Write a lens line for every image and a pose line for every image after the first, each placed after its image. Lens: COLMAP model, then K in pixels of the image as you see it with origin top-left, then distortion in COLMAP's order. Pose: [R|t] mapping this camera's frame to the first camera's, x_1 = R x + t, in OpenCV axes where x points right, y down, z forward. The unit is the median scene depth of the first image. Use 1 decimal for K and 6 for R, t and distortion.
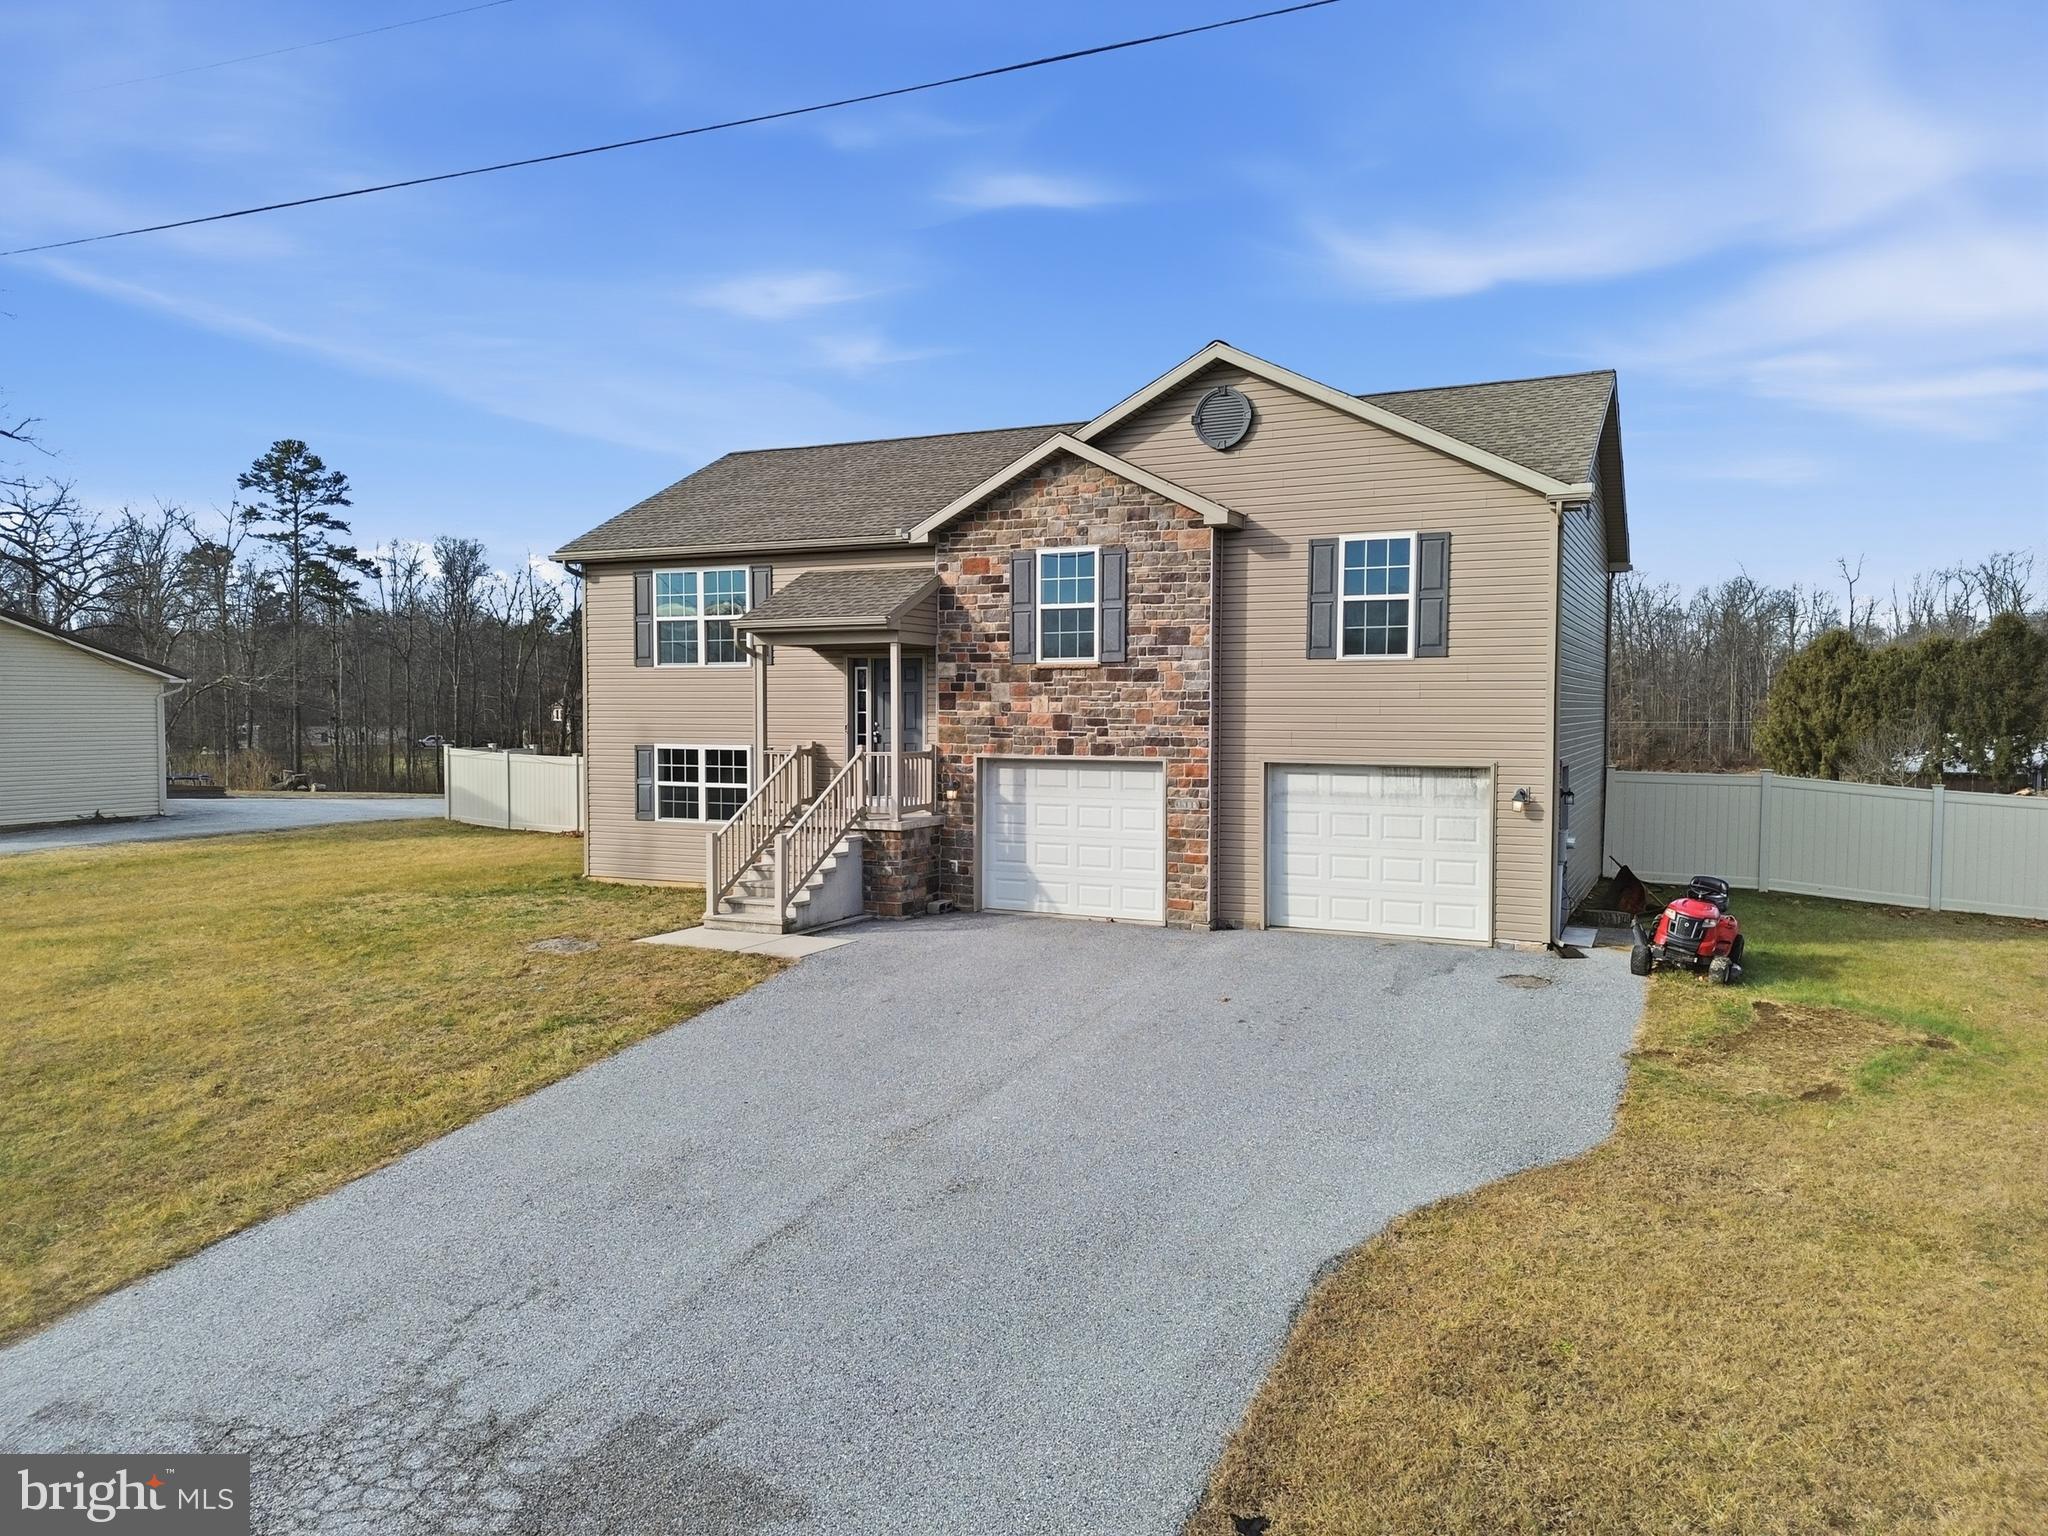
lens RADIAL K [[1439.3, 0, 1018.0], [0, 1439.3, 756.9], [0, 0, 1]] dist [0.087689, -0.077968]
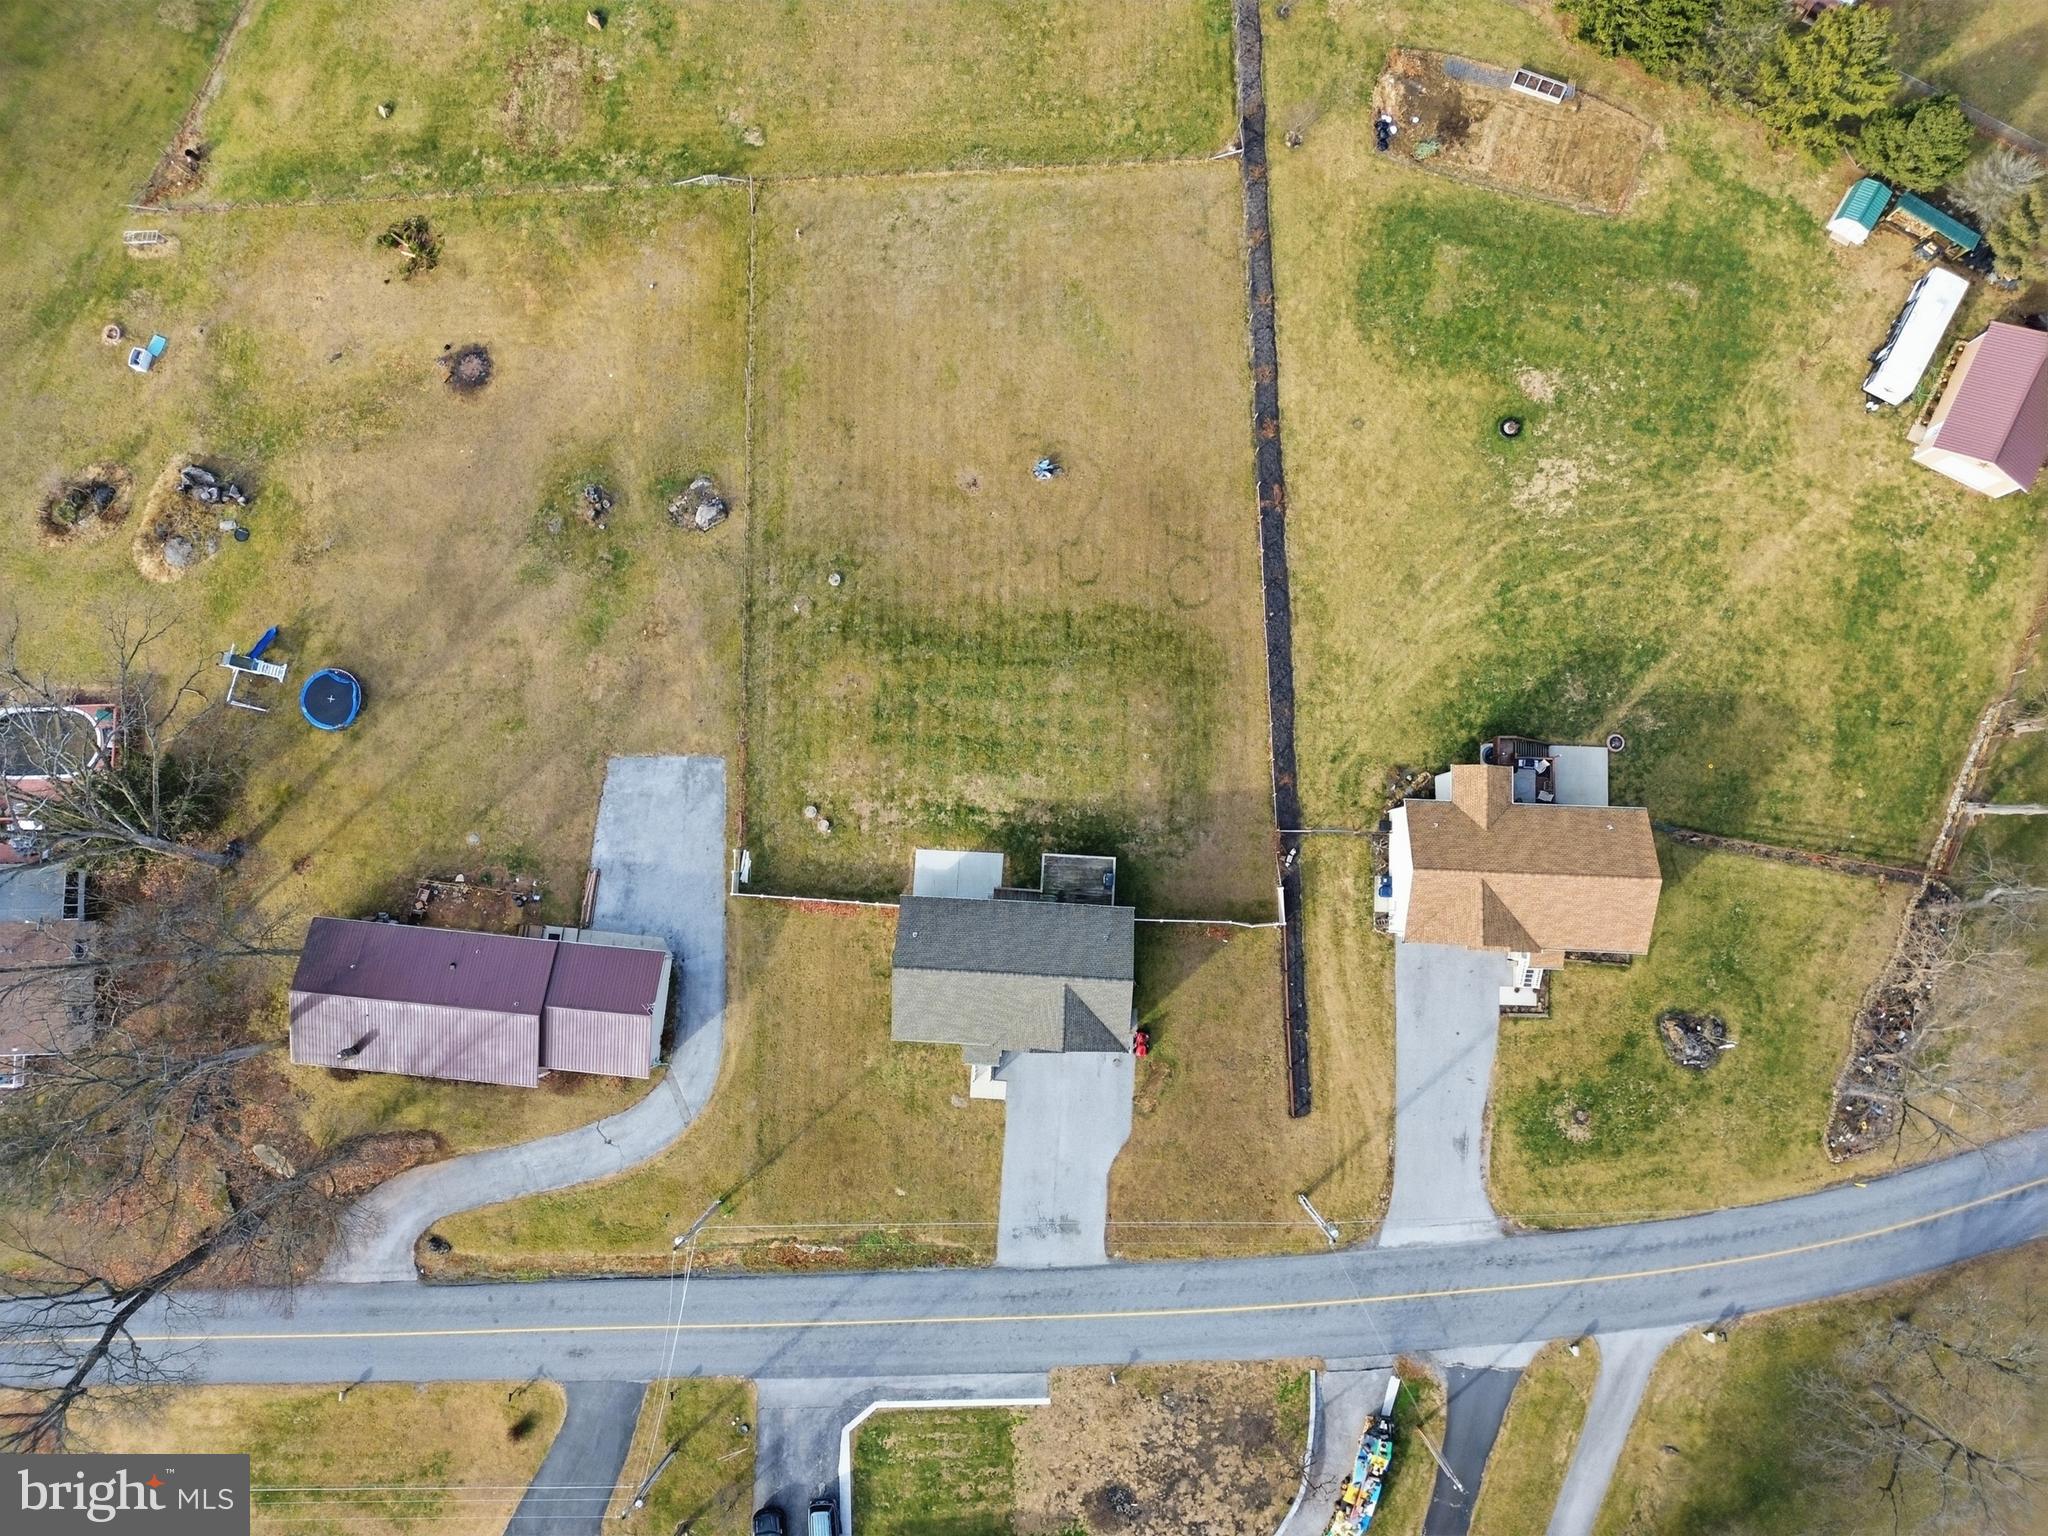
lens RADIAL K [[1439.3, 0, 1018.0], [0, 1439.3, 756.9], [0, 0, 1]] dist [0.087689, -0.077968]
pose [[0.922493, -0.385638, 0.017062, 0.290978], [0.032905, 0.122599, 0.991911, -5.106855], [-0.384610, -0.914469, 0.125786, 1.297825]]
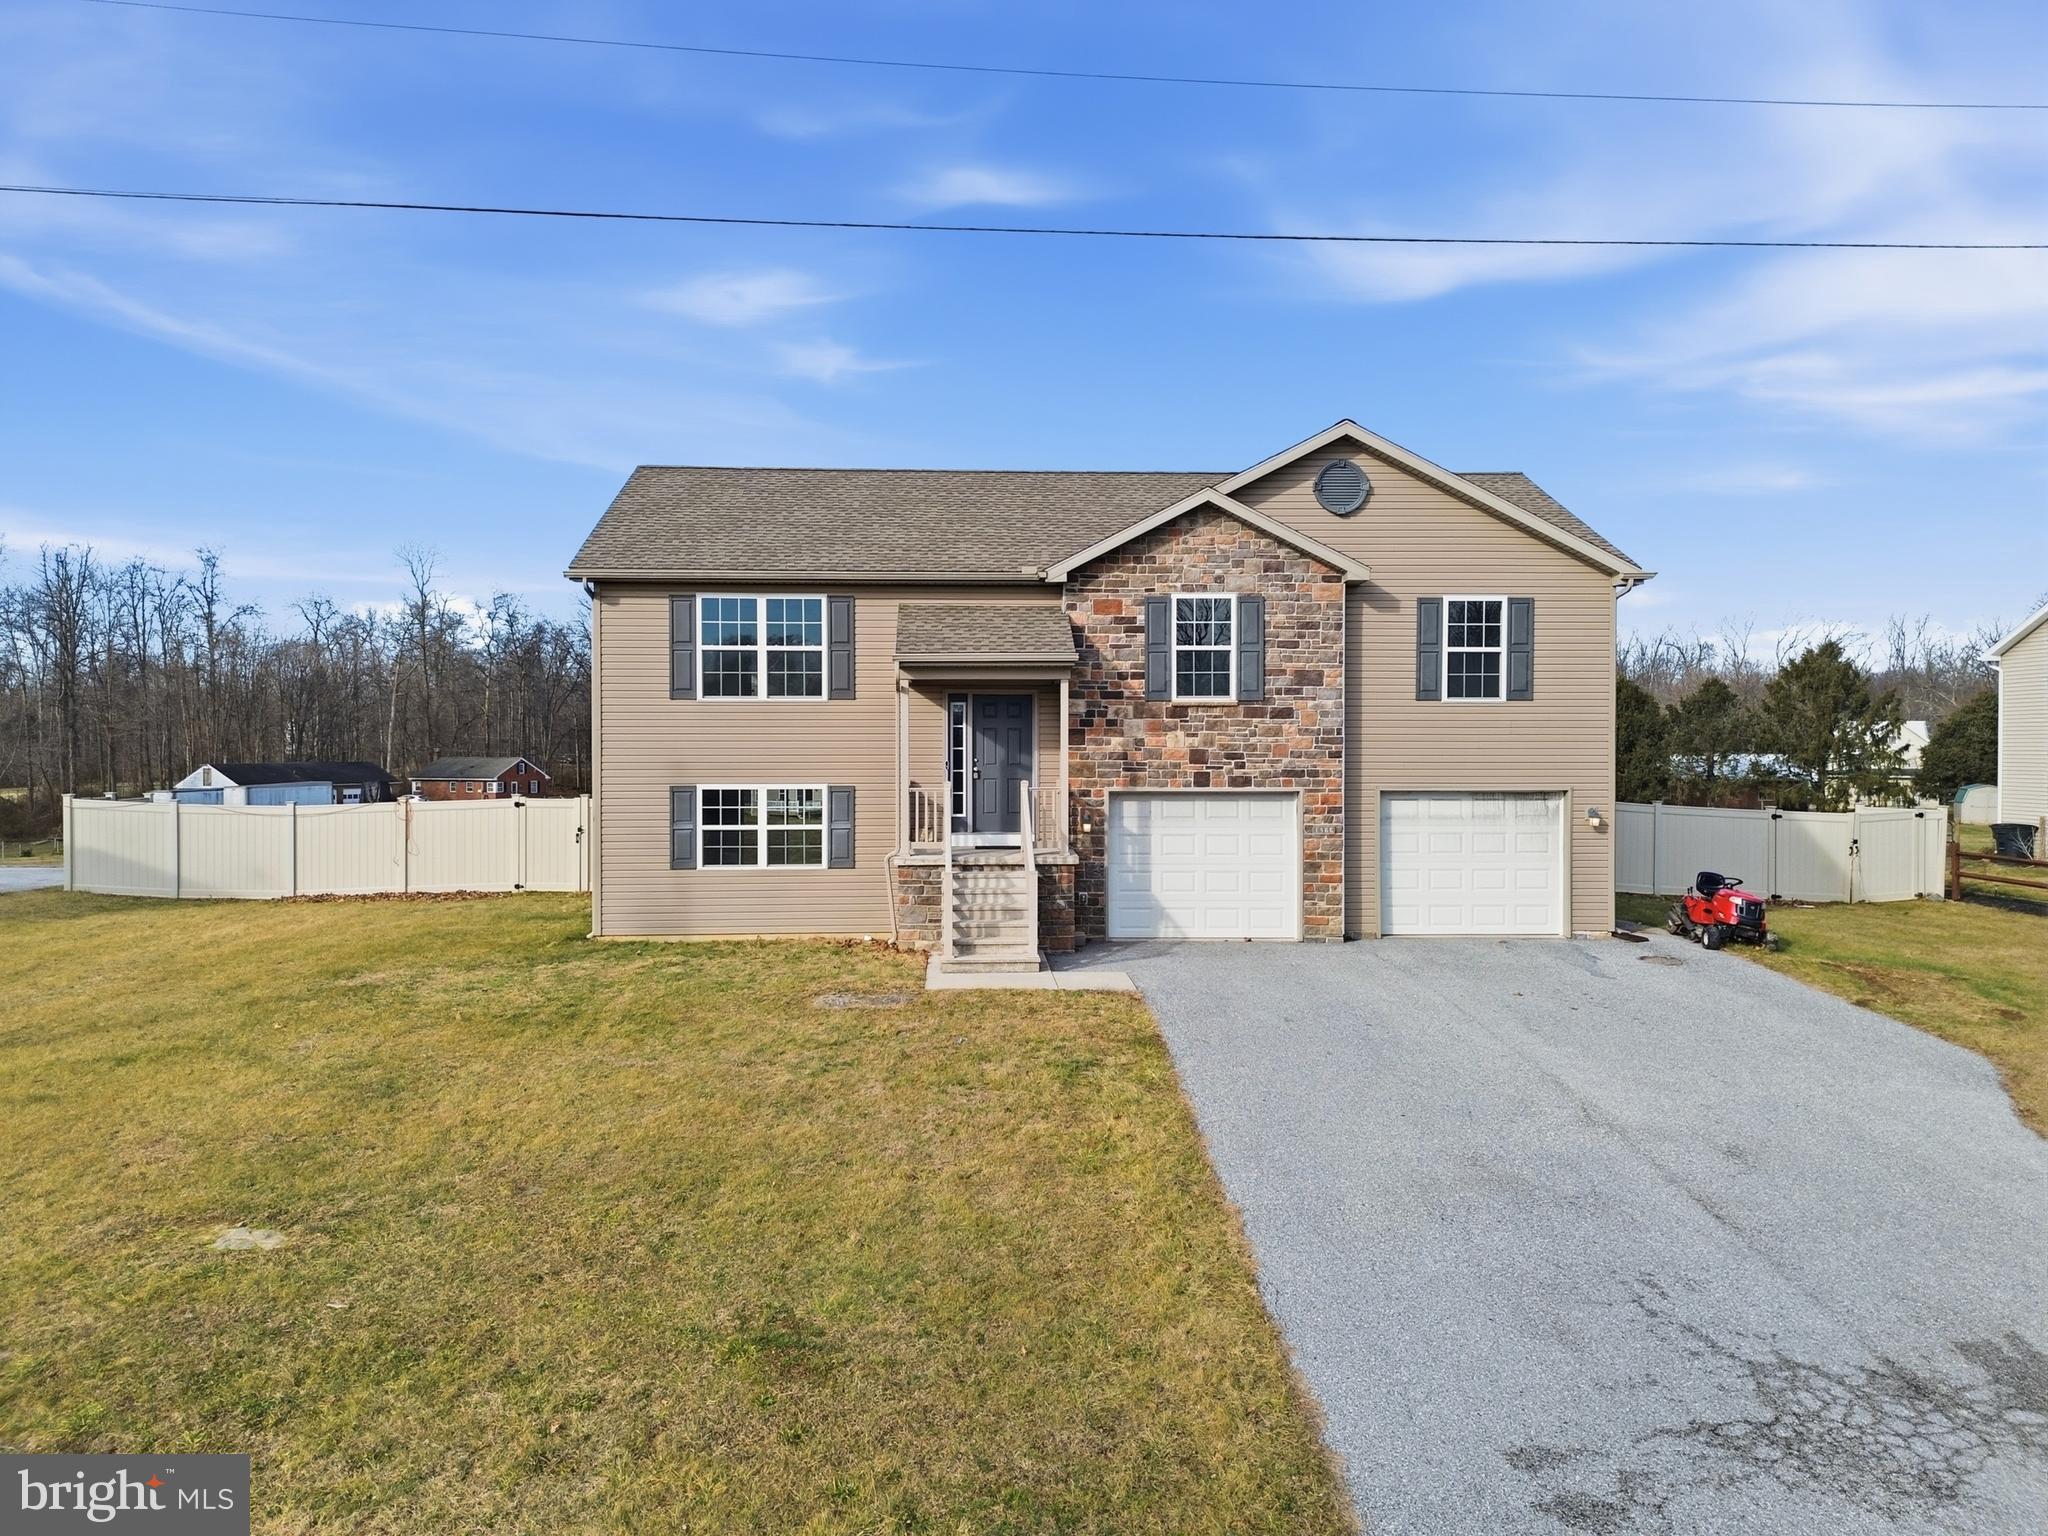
lens RADIAL K [[1439.3, 0, 1018.0], [0, 1439.3, 756.9], [0, 0, 1]] dist [0.087689, -0.077968]
pose [[0.881030, -0.005434, 0.473029, -0.596591], [0.018892, 0.999541, -0.023704, -0.001039], [-0.472683, 0.029820, 0.880728, 0.124649]]
